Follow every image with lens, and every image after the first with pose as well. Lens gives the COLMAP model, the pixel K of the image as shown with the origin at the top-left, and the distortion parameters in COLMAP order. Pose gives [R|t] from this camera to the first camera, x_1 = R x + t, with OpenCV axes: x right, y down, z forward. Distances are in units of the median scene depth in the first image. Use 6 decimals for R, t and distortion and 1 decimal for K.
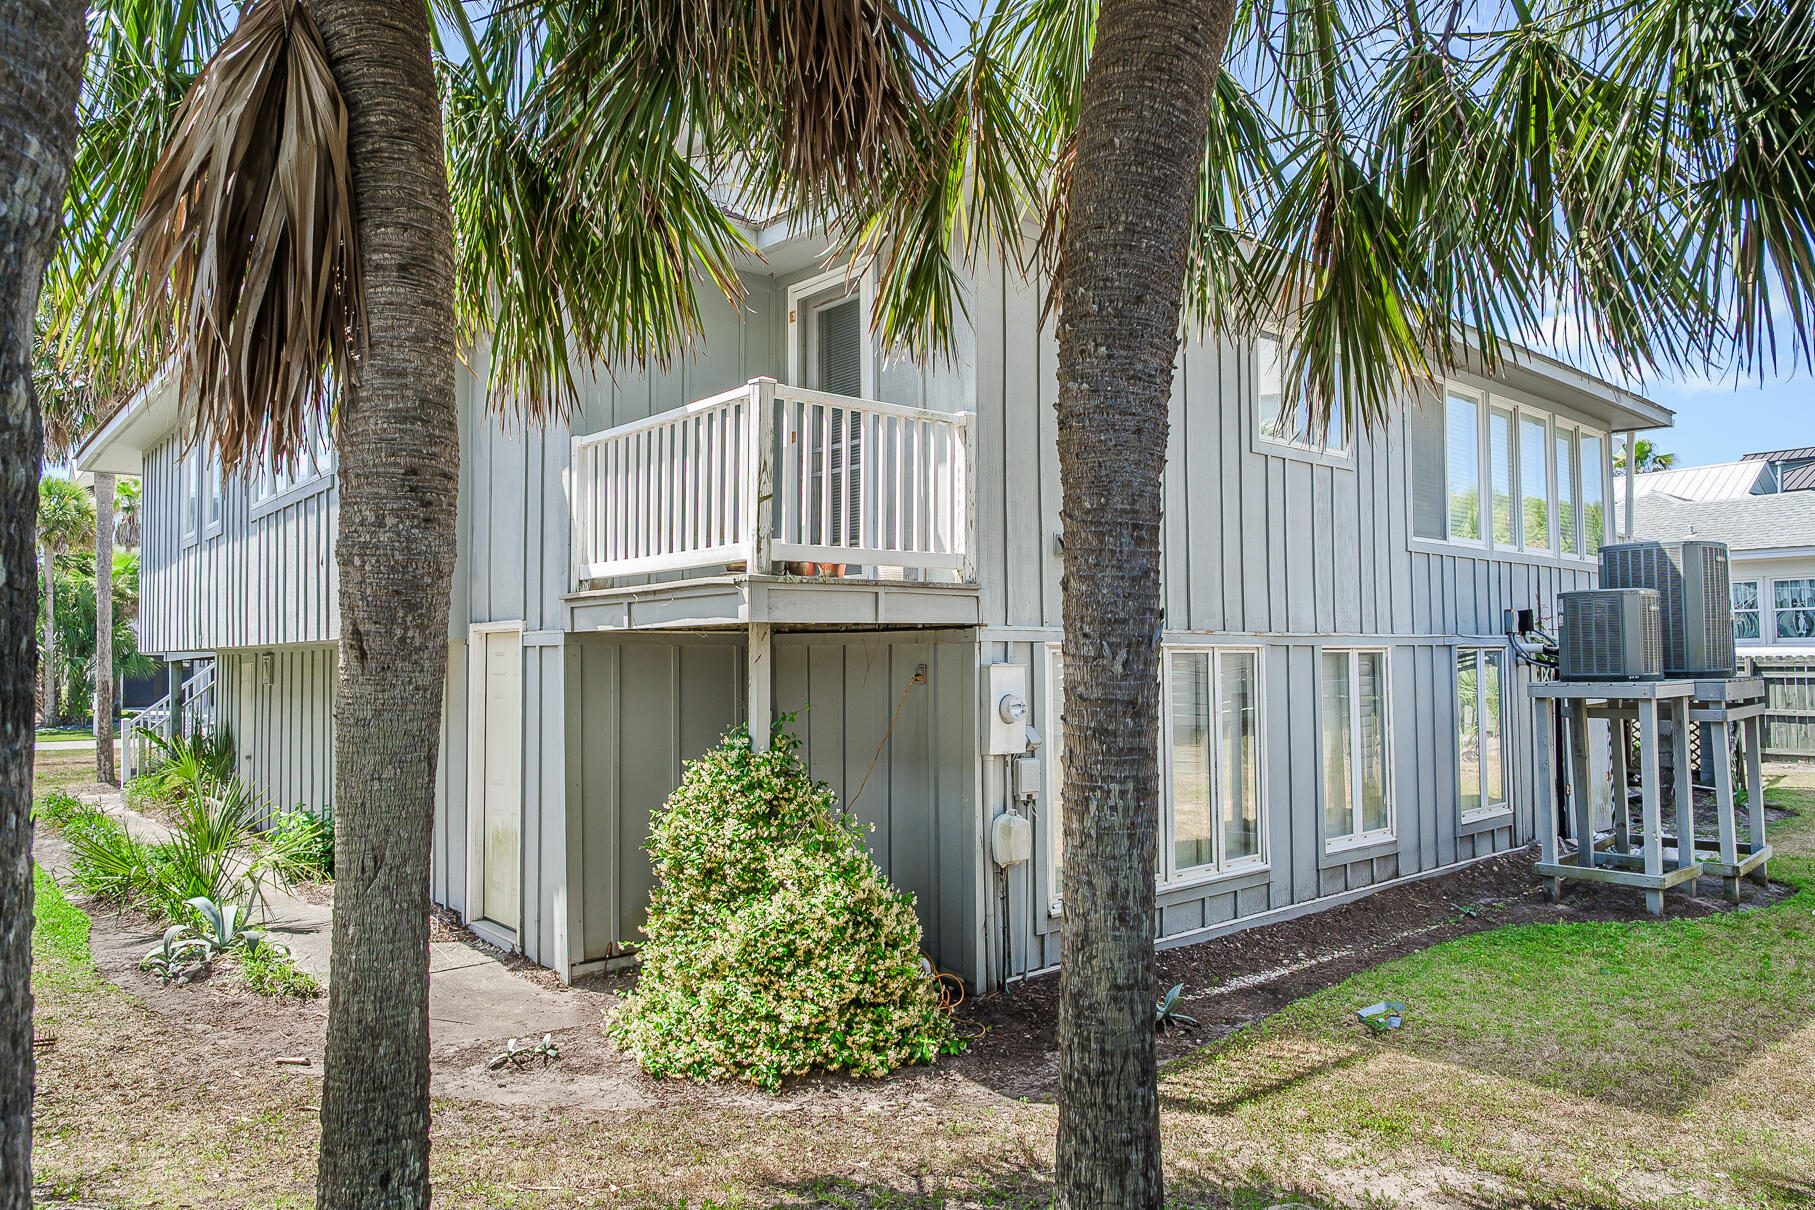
lens RADIAL K [[1211.1, 0, 907.5], [0, 1211.1, 605.0], [0, 0, 1]] dist [-0.000345, -0.002485]
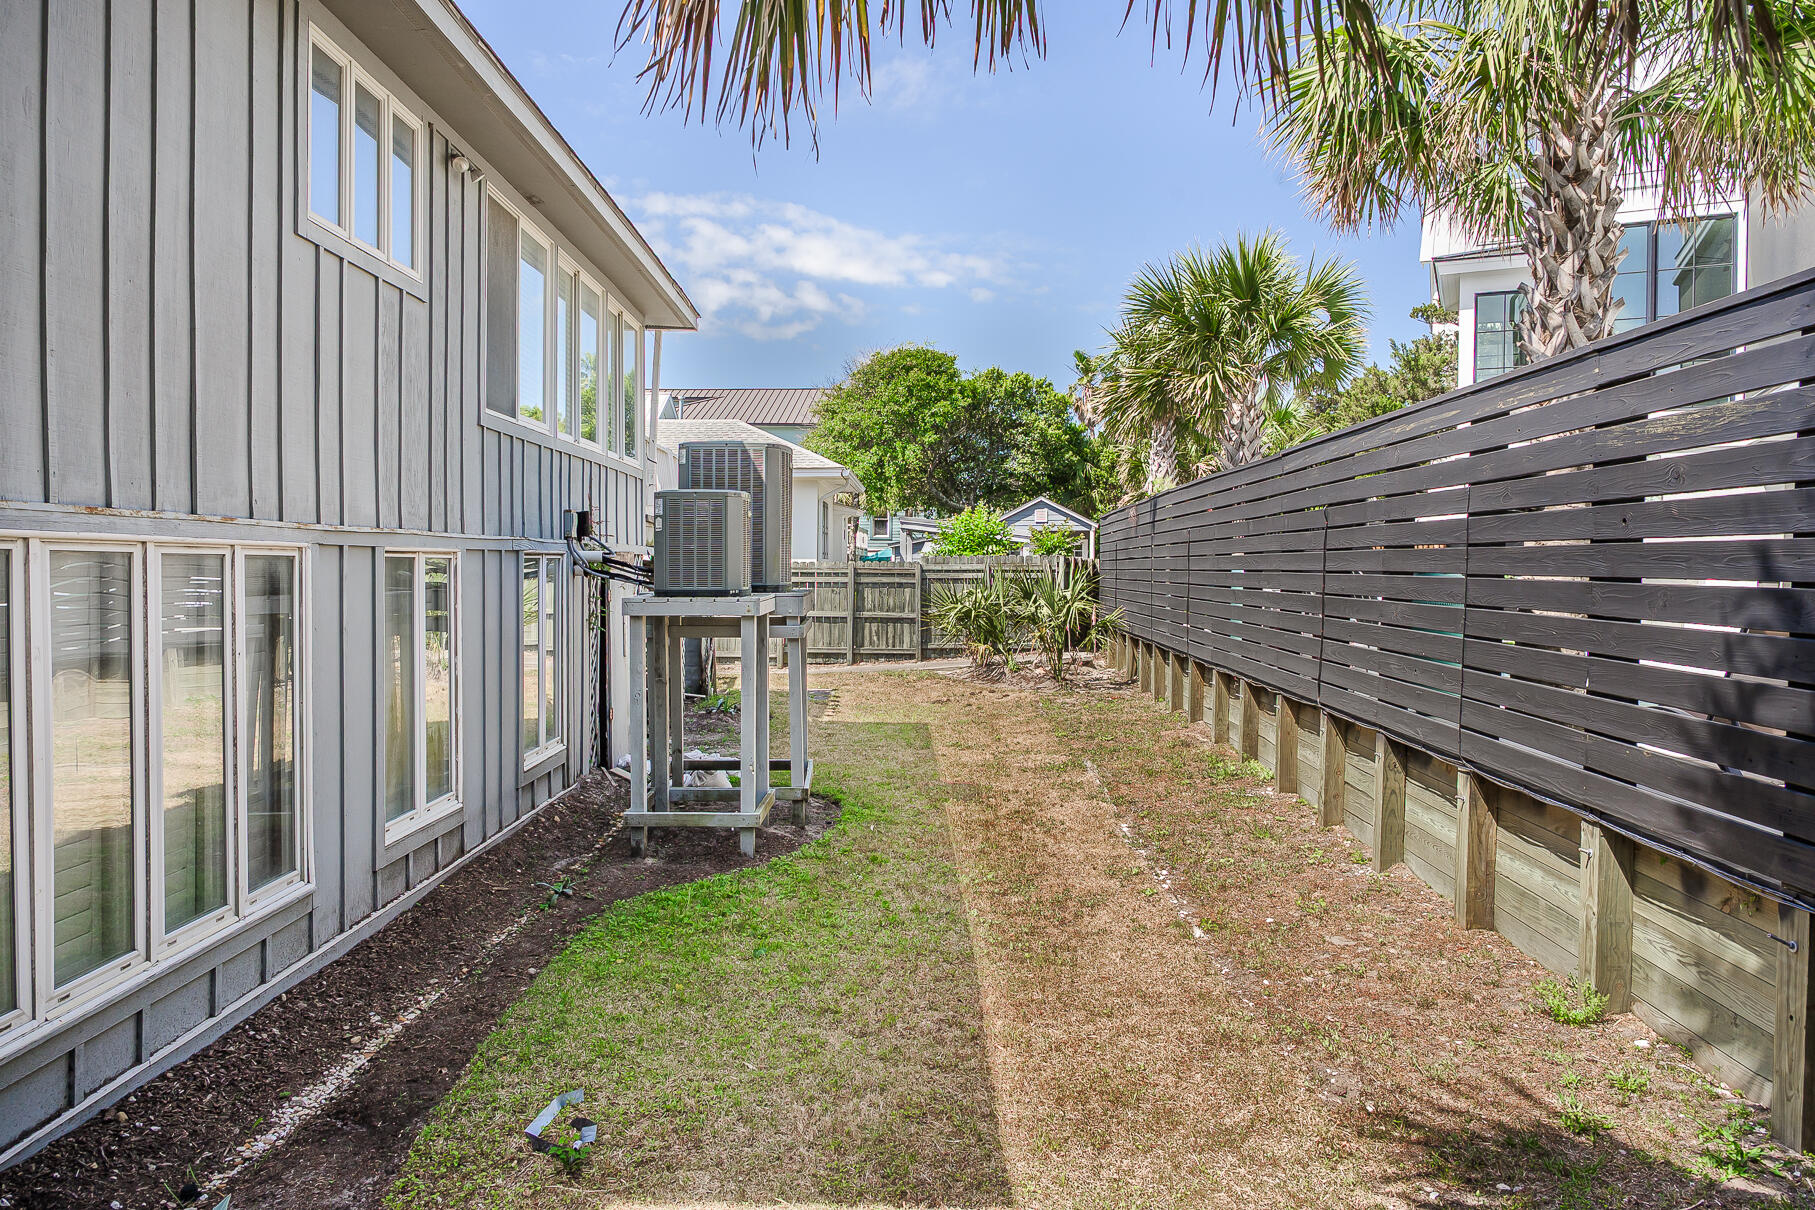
lens RADIAL K [[1211.1, 0, 907.5], [0, 1211.1, 605.0], [0, 0, 1]] dist [-0.000345, -0.002485]
pose [[0.661710, -0.011137, 0.749677, 0.036514], [-0.047996, 0.997210, 0.057179, 0.019401], [-0.748222, -0.073818, 0.659329, 0.490539]]
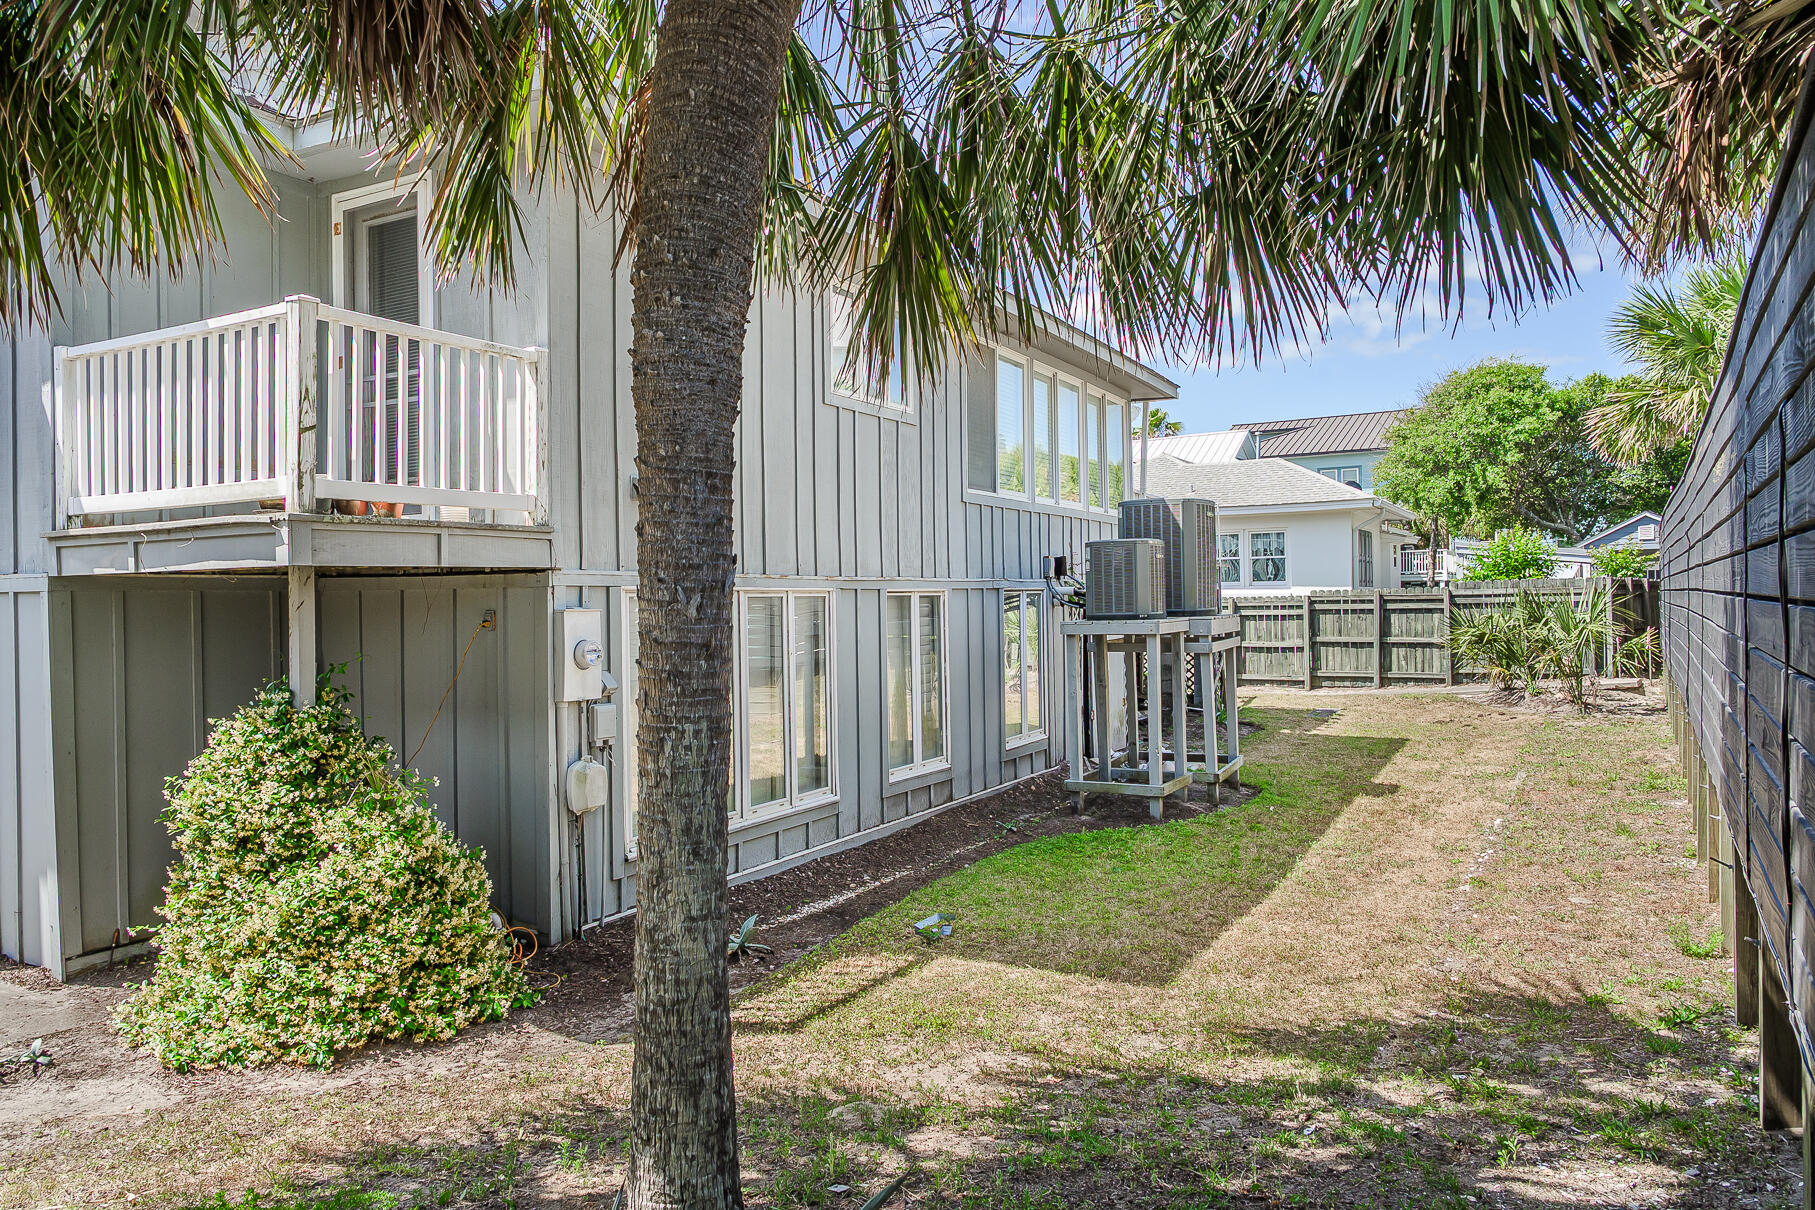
lens RADIAL K [[1211.1, 0, 907.5], [0, 1211.1, 605.0], [0, 0, 1]] dist [-0.000345, -0.002485]
pose [[0.941279, -0.007051, 0.337556, -0.000545], [-0.008611, 0.998955, 0.044879, -0.000653], [-0.337520, -0.045151, 0.940235, -0.010508]]
